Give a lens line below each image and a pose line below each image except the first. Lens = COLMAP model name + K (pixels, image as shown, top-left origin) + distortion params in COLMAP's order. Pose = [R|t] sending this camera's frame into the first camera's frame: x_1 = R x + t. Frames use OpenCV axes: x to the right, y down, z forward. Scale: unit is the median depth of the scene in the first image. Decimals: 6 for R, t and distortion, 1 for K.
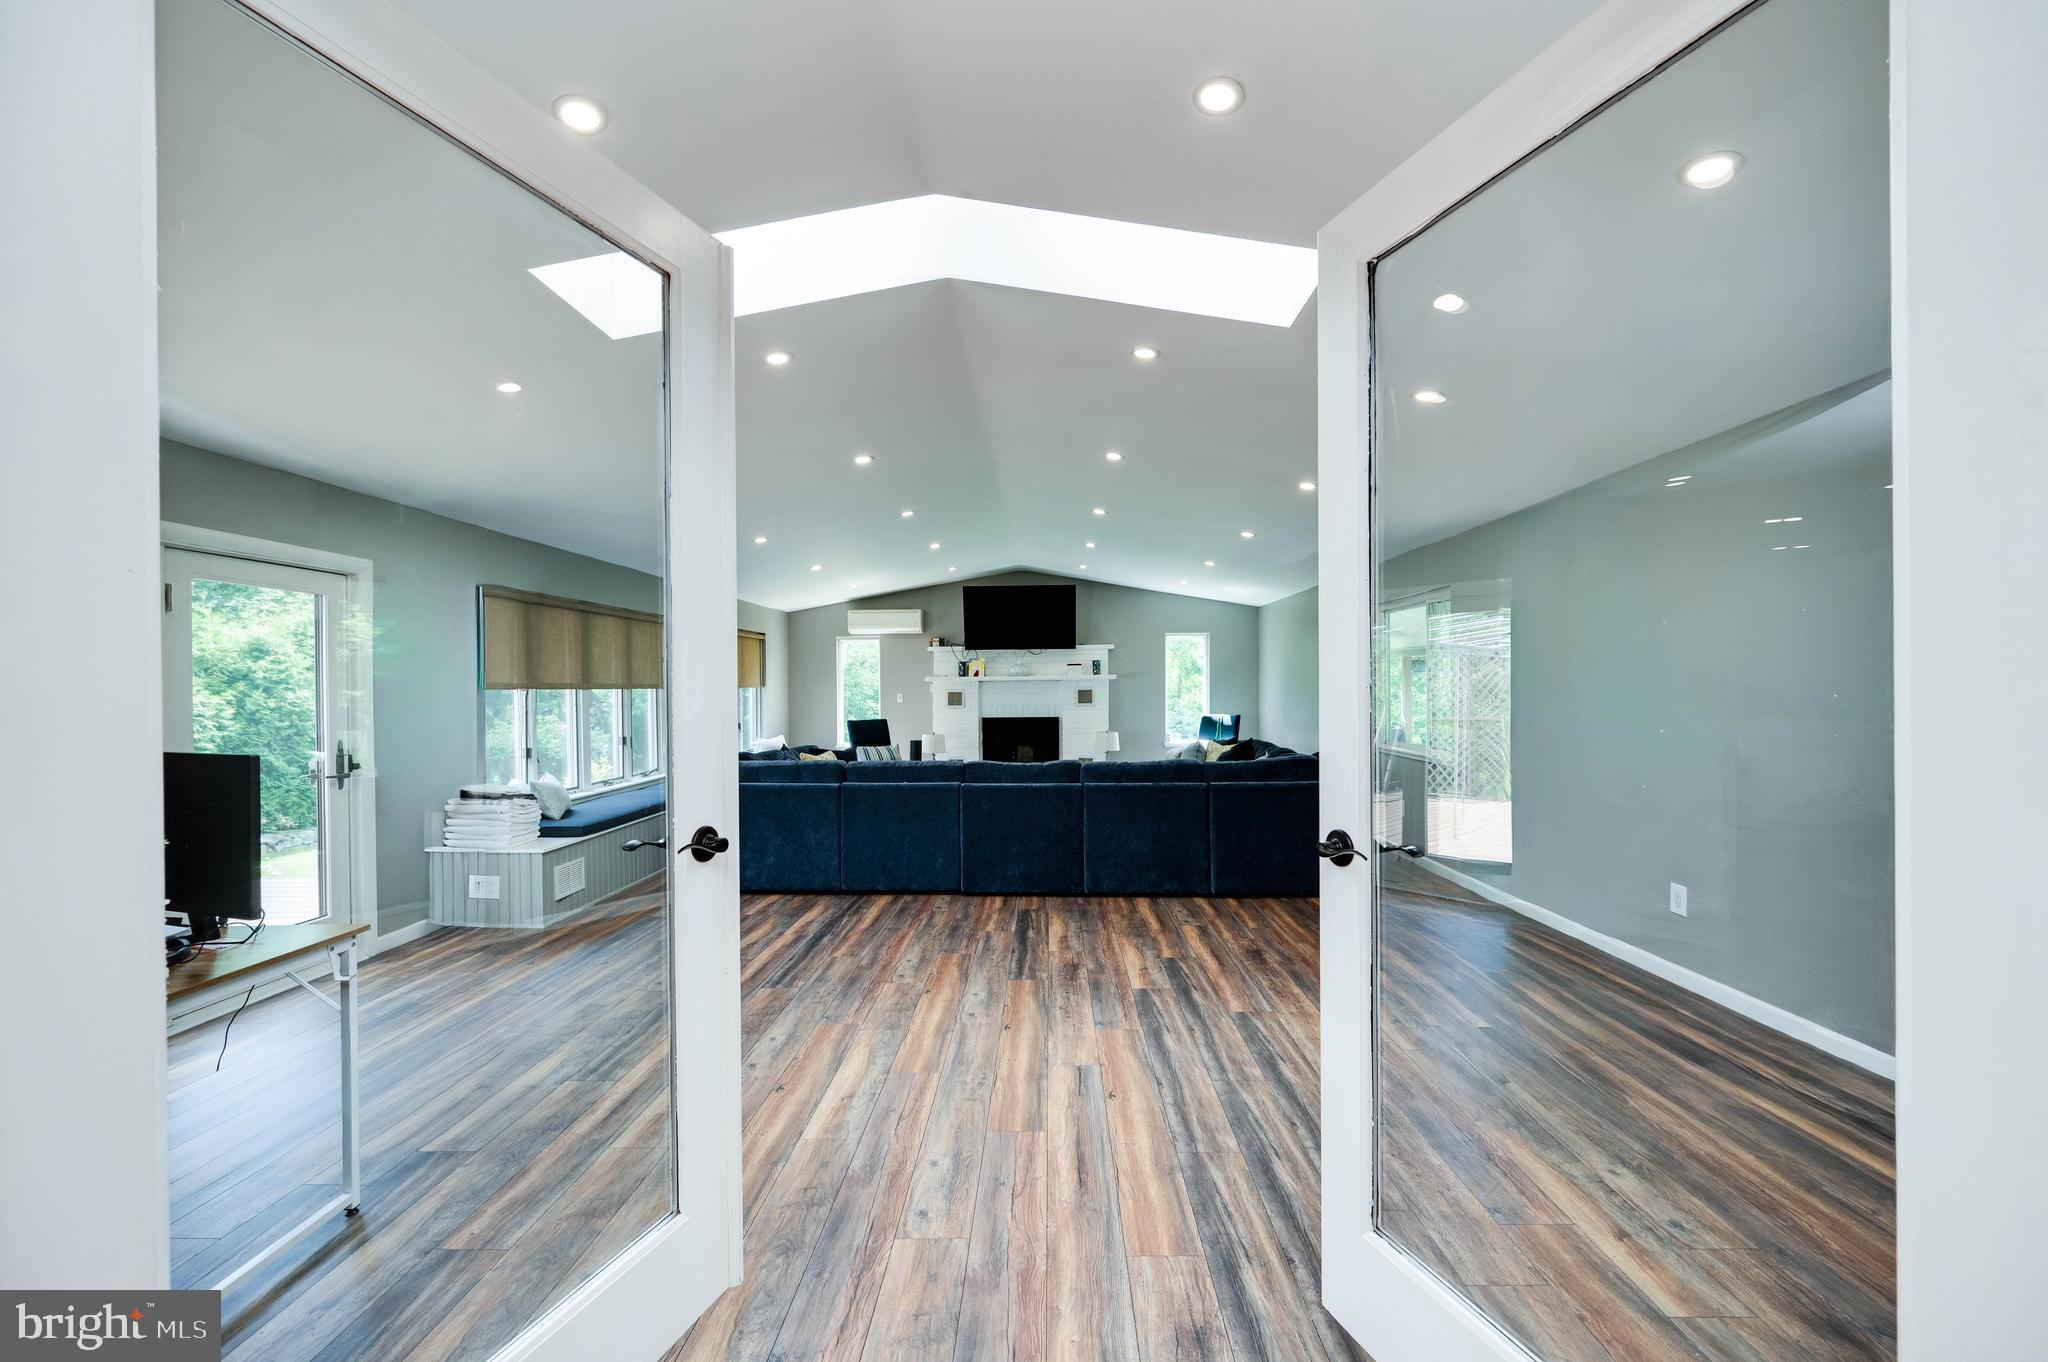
lens RADIAL K [[809.9, 0, 1035.8], [0, 809.9, 690.8], [0, 0, 1]] dist [-0.001608, -0.000165]
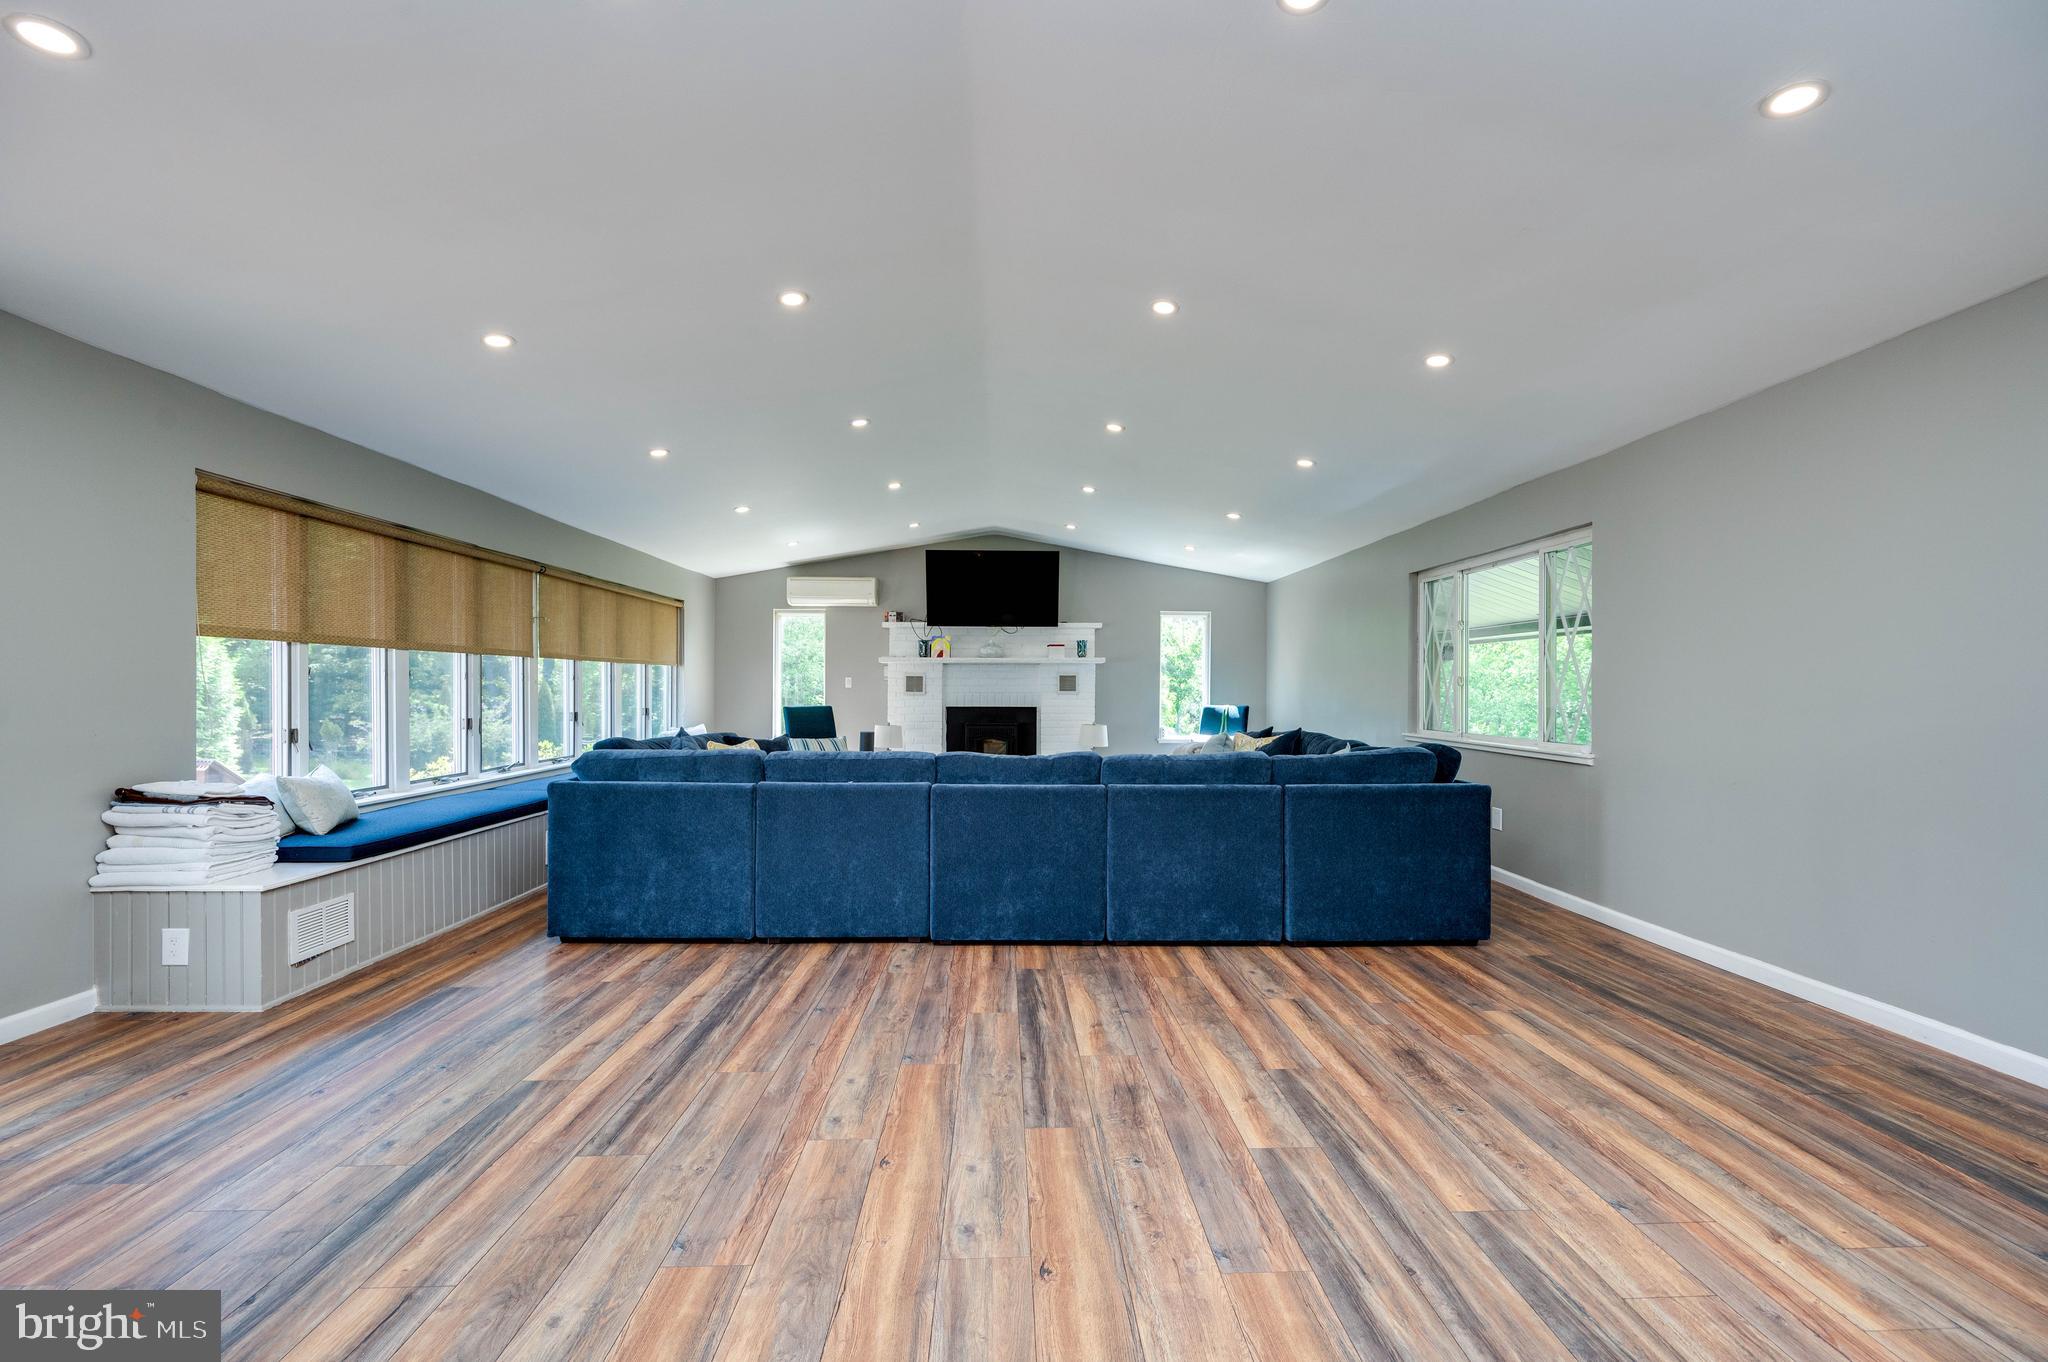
lens RADIAL K [[809.9, 0, 1035.8], [0, 809.9, 690.8], [0, 0, 1]] dist [-0.001608, -0.000165]
pose [[0.998257, 0.012340, 0.057713, -0.032803], [-0.012263, 0.999923, -0.001695, 0.025532], [-0.057729, 0.000984, 0.998332, 0.222044]]
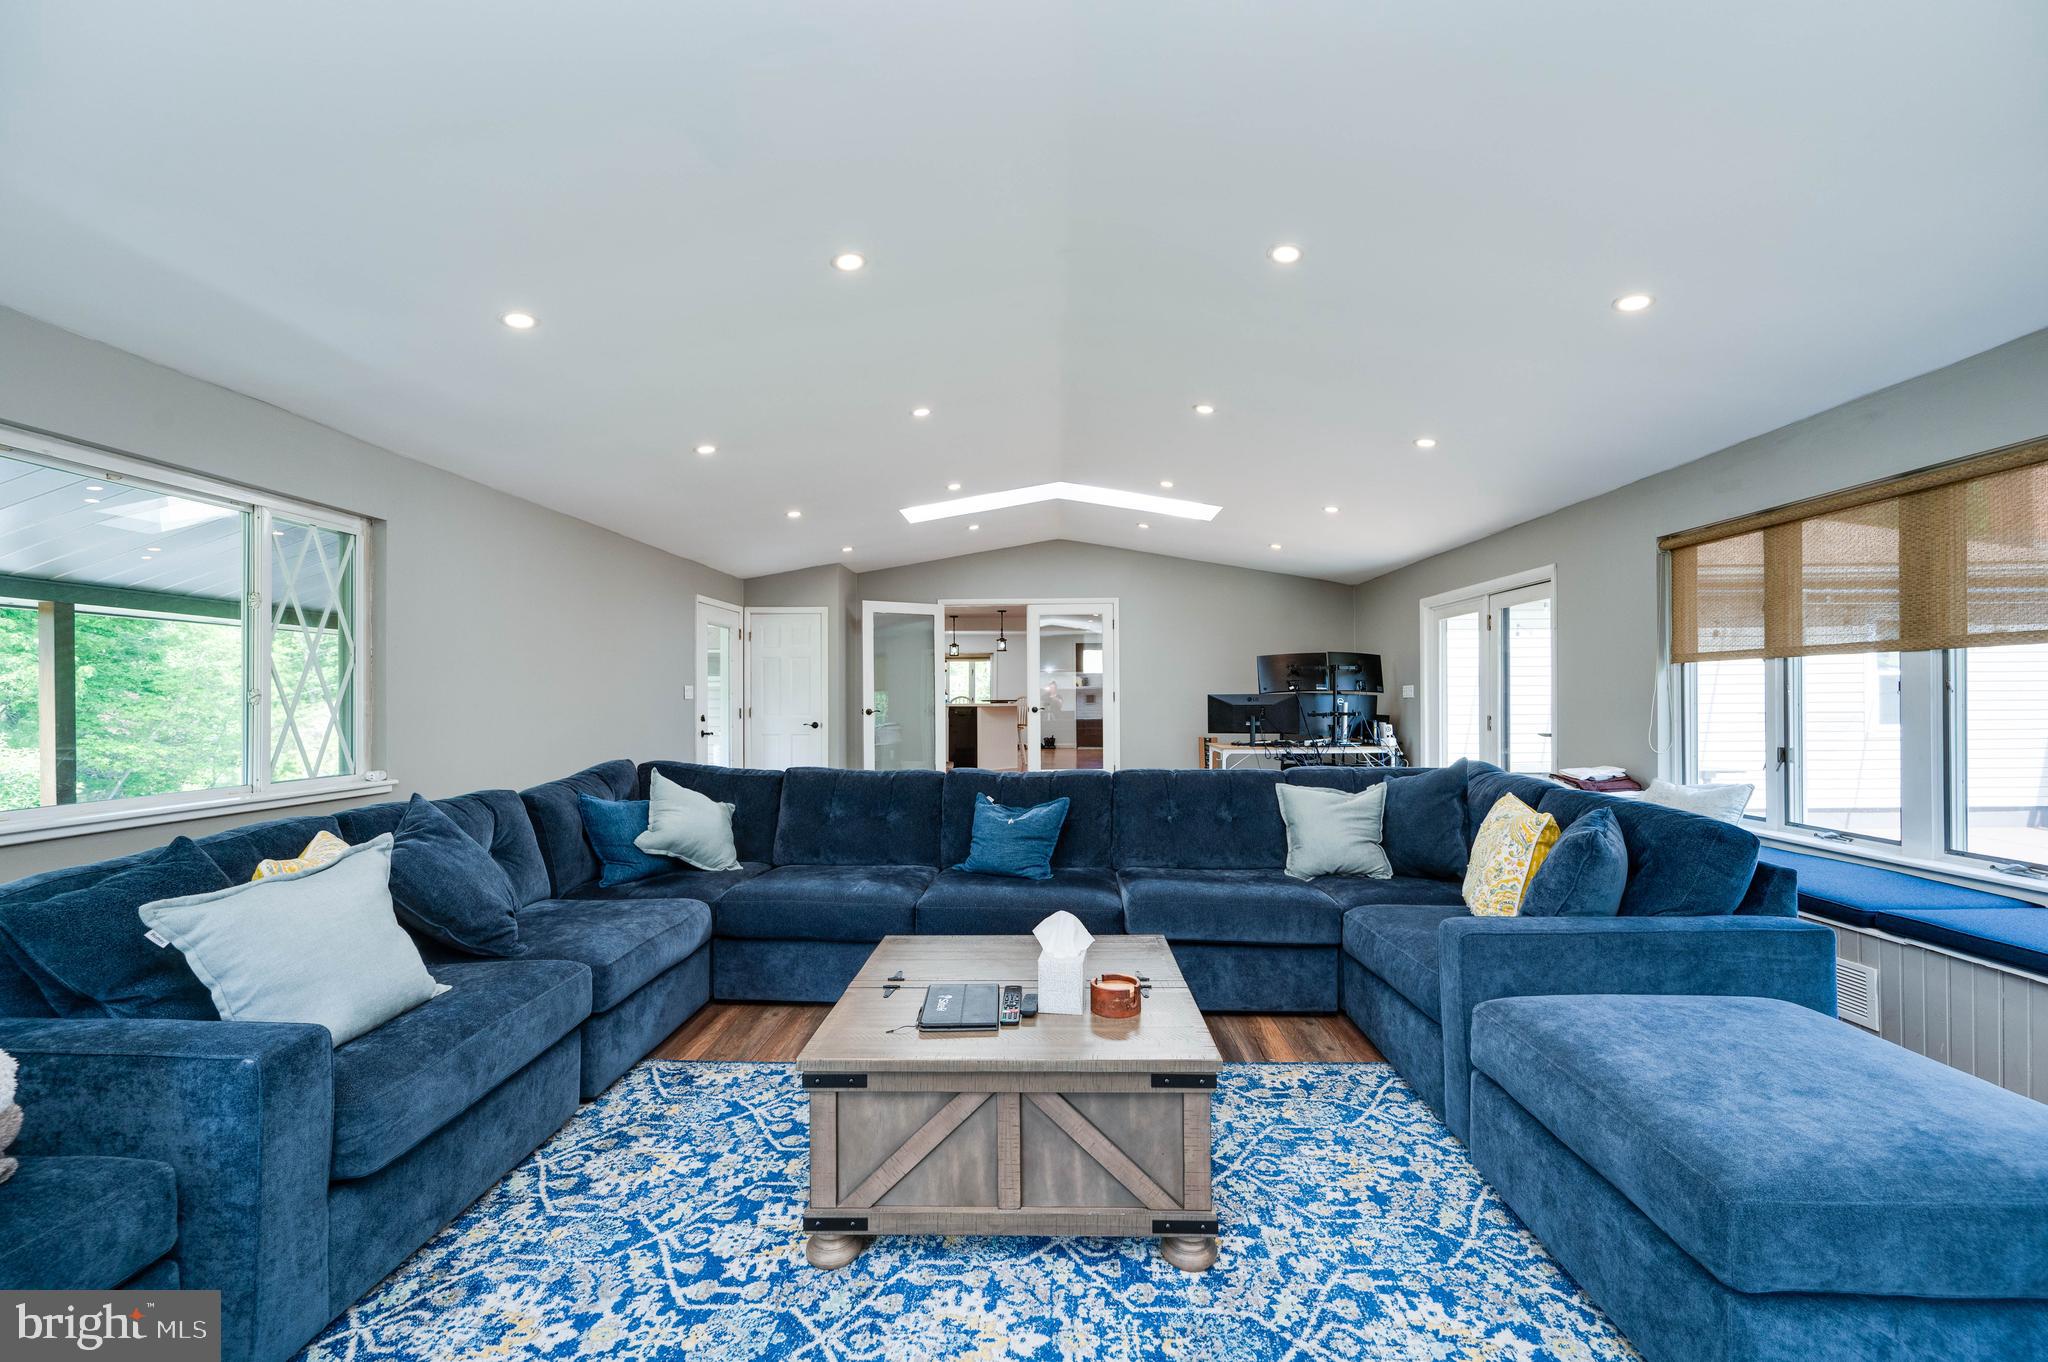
lens RADIAL K [[809.9, 0, 1035.8], [0, 809.9, 690.8], [0, 0, 1]] dist [-0.001608, -0.000165]
pose [[-0.999903, 0.013017, -0.004896, -0.022972], [0.013010, 0.999914, 0.001525, 0.015550], [0.004915, 0.001461, -0.999987, 1.320908]]
